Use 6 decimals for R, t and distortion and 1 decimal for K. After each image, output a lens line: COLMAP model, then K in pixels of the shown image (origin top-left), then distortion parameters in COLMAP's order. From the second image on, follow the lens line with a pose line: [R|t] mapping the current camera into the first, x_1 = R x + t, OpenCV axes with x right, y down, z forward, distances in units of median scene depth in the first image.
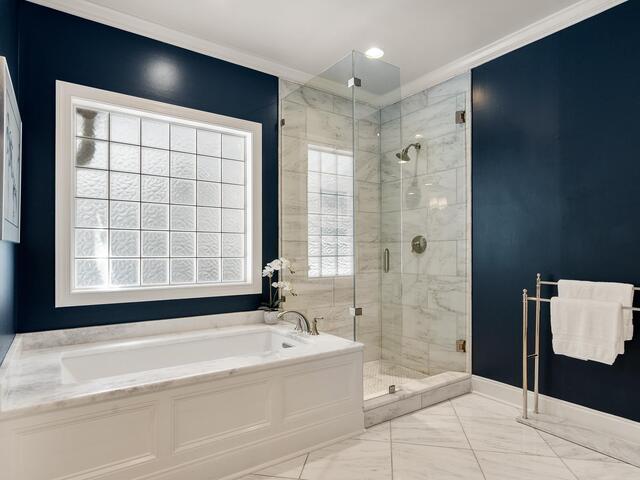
lens RADIAL K [[378.3, 0, 316.6], [0, 378.3, 253.7], [0, 0, 1]] dist [-0.015286, -0.002555]
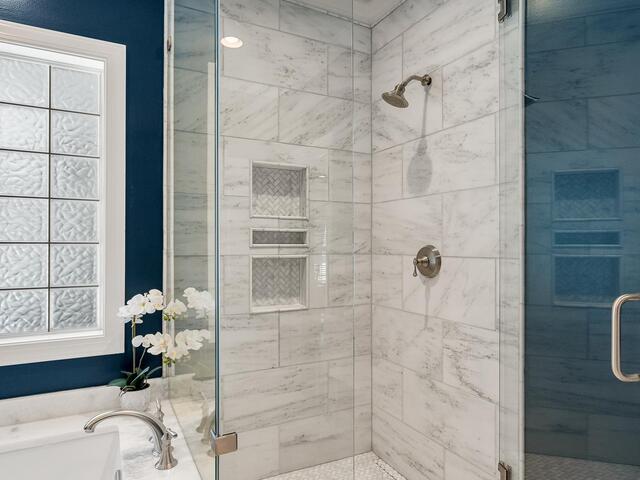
lens RADIAL K [[414.7, 0, 318.5], [0, 414.7, 244.9], [0, 0, 1]] dist [-0.003524, -0.000230]
pose [[0.992650, 0.002596, -0.120990, 0.200690], [-0.003016, 0.999990, -0.003286, -0.049375], [0.120980, 0.003627, 0.992648, 0.420176]]
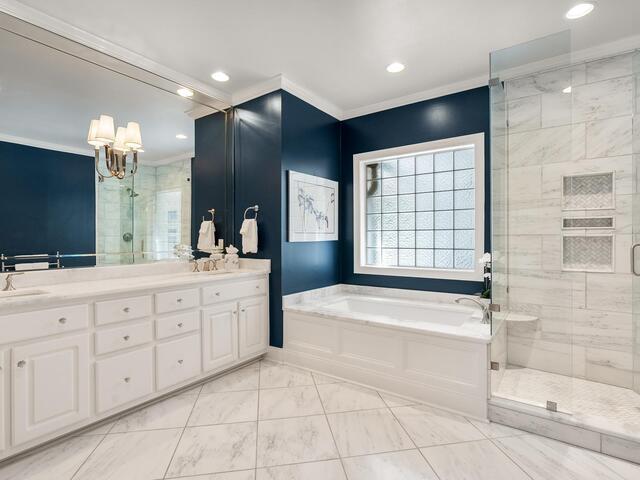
lens RADIAL K [[324.8, 0, 318.7], [0, 324.8, 240.5], [0, 0, 1]] dist [-0.014804, 0.005249]
pose [[0.335809, 0.008121, -0.941895, 0.590751], [0.005184, 0.999932, 0.010470, -0.031216], [0.941916, -0.008399, 0.335744, 0.195322]]
